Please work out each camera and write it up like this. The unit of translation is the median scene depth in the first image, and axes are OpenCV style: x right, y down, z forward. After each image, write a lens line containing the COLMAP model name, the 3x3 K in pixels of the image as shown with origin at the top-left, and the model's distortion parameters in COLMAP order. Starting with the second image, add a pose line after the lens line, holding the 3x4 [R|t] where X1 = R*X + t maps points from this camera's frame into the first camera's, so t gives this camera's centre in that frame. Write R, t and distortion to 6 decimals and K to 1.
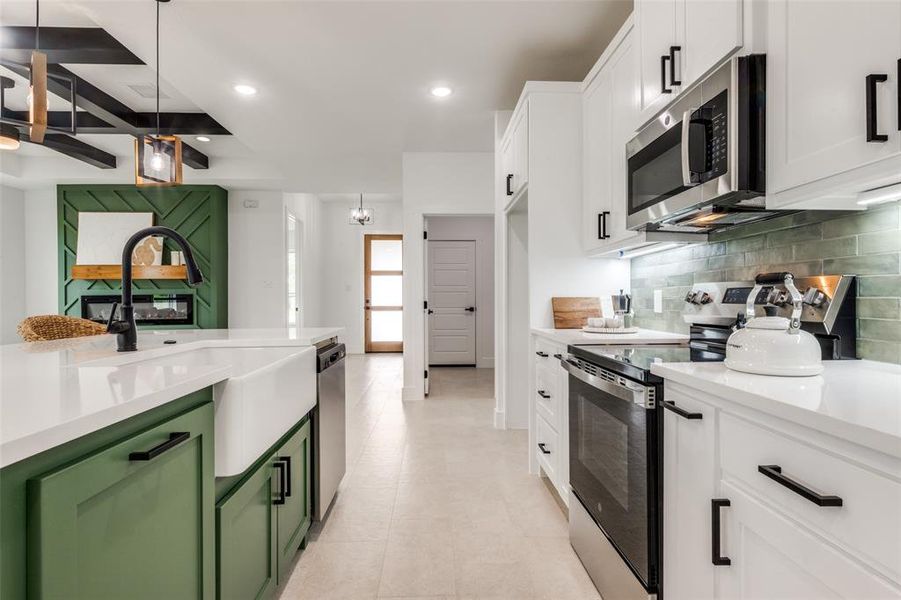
lens RADIAL K [[458.5, 0, 448.7], [0, 458.5, 301.6], [0, 0, 1]] dist [0.002404, -0.000938]
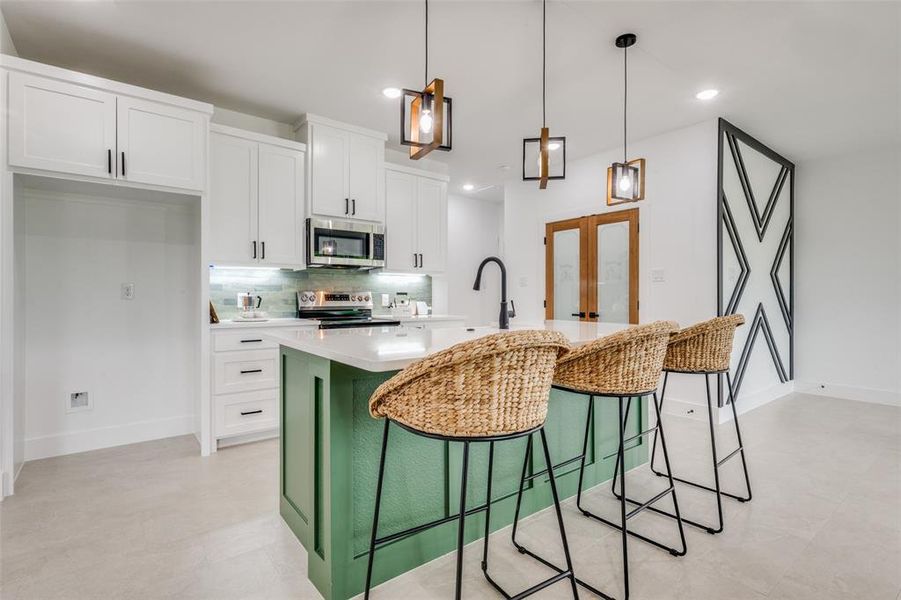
lens RADIAL K [[430.7, 0, 448.4], [0, 430.7, 301.7], [0, 0, 1]] dist [0.000708, -0.000592]
pose [[-0.580956, -0.004273, 0.813924, -0.459529], [0.004749, 0.999951, 0.008639, -0.001960], [-0.813921, 0.008884, -0.580907, 0.519220]]
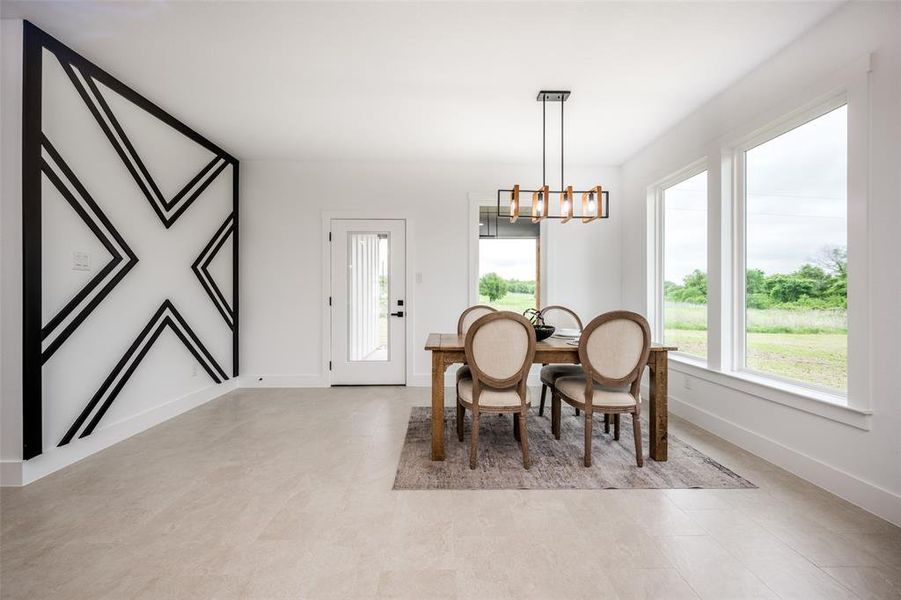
lens RADIAL K [[357.5, 0, 449.6], [0, 357.5, 299.1], [0, 0, 1]] dist [0.009106, -0.000750]
pose [[-0.999929, -0.000299, 0.011949, -0.582430], [-0.000090, 0.999848, 0.017434, -0.000886], [-0.011953, 0.017431, -0.999777, 0.189497]]
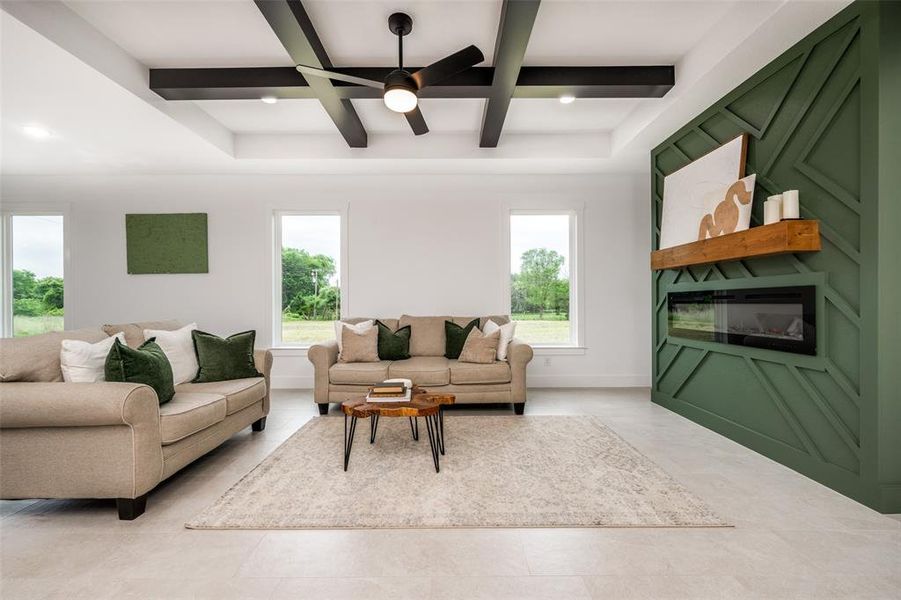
lens RADIAL K [[381.4, 0, 446.4], [0, 381.4, 299.9], [0, 0, 1]] dist [-0.002377, -0.000652]
pose [[-0.040874, 0.002828, -0.999160, -0.191671], [-0.002567, 0.999992, 0.002936, -0.002854], [0.999161, 0.002685, -0.040867, 0.677127]]
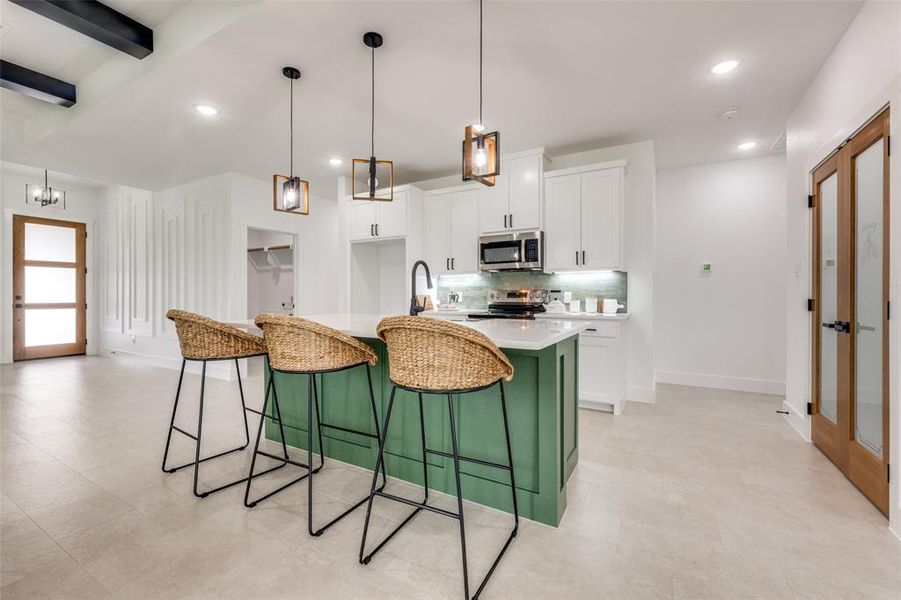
lens RADIAL K [[381.4, 0, 453.5], [0, 381.4, 296.6], [0, 0, 1]] dist [-0.002377, -0.000652]
pose [[0.532938, 0.001913, 0.846152, -0.493934], [0.001696, 0.999993, -0.003329, 0.001594], [-0.846153, 0.003209, 0.532931, -0.006797]]
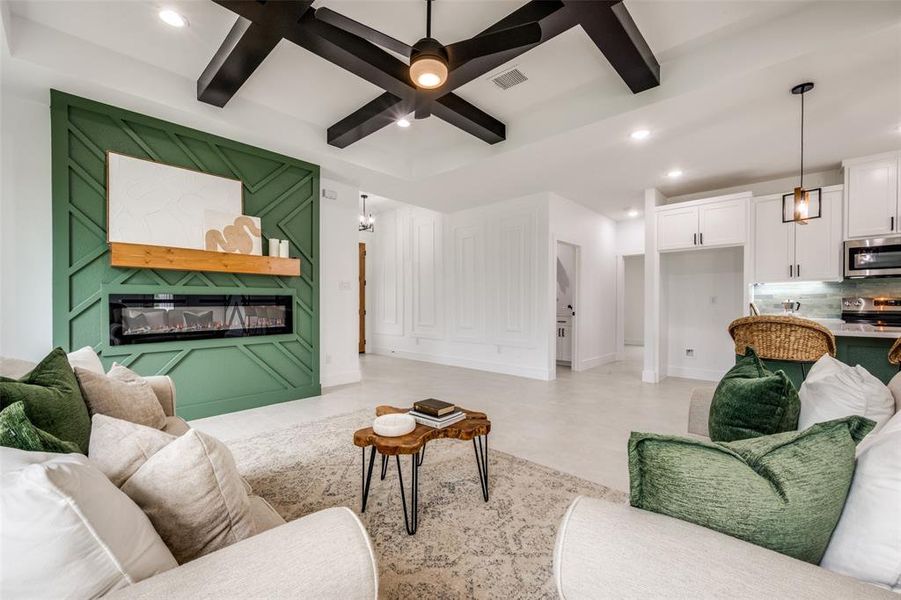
lens RADIAL K [[368.2, 0, 451.0], [0, 368.2, 304.3], [0, 0, 1]] dist [-0.000125, -0.000809]
pose [[0.712944, 0.002845, 0.701215, -0.816390], [-0.000196, 0.999993, -0.003858, 0.001239], [-0.701221, 0.002613, 0.712940, 0.355347]]
